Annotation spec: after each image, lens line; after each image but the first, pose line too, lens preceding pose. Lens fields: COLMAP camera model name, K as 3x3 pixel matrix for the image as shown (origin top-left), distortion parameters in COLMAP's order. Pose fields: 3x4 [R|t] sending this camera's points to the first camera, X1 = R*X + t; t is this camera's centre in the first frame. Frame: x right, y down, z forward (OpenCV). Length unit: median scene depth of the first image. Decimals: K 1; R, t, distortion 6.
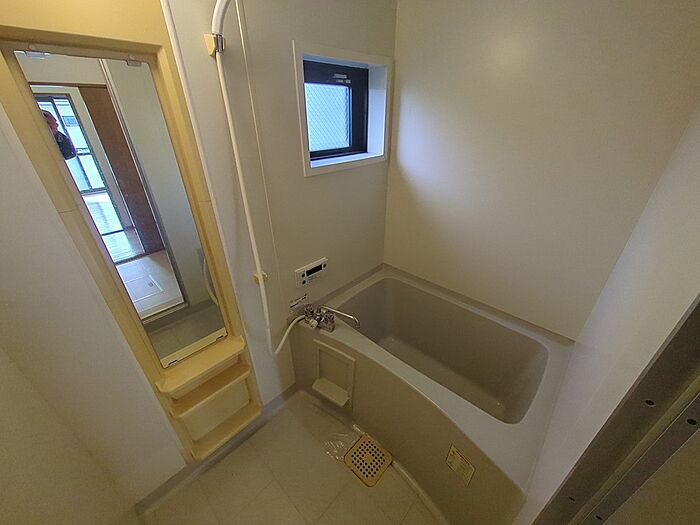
lens RADIAL K [[278.5, 0, 355.0], [0, 278.5, 263.5], [0, 0, 1]] dist [-0.002942, -0.000809]
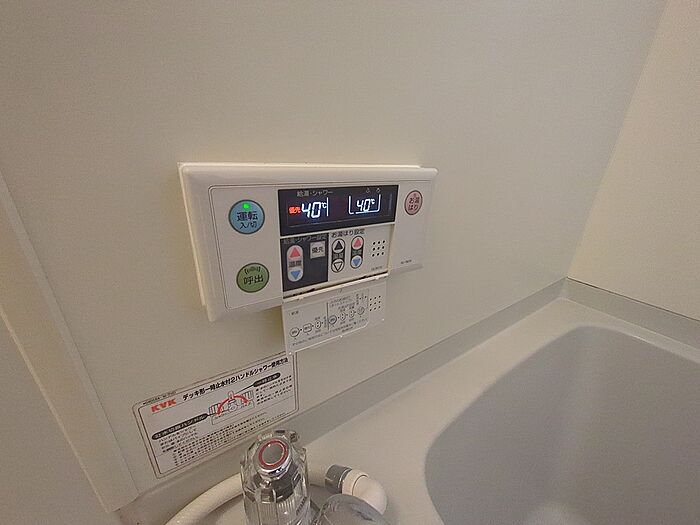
lens RADIAL K [[278.5, 0, 355.0], [0, 278.5, 263.5], [0, 0, 1]] dist [-0.002942, -0.000809]
pose [[0.976873, 0.121338, -0.176059, -0.096132], [-0.140721, 0.984770, -0.102104, 0.057429], [0.160989, 0.124517, 0.979070, 0.730093]]
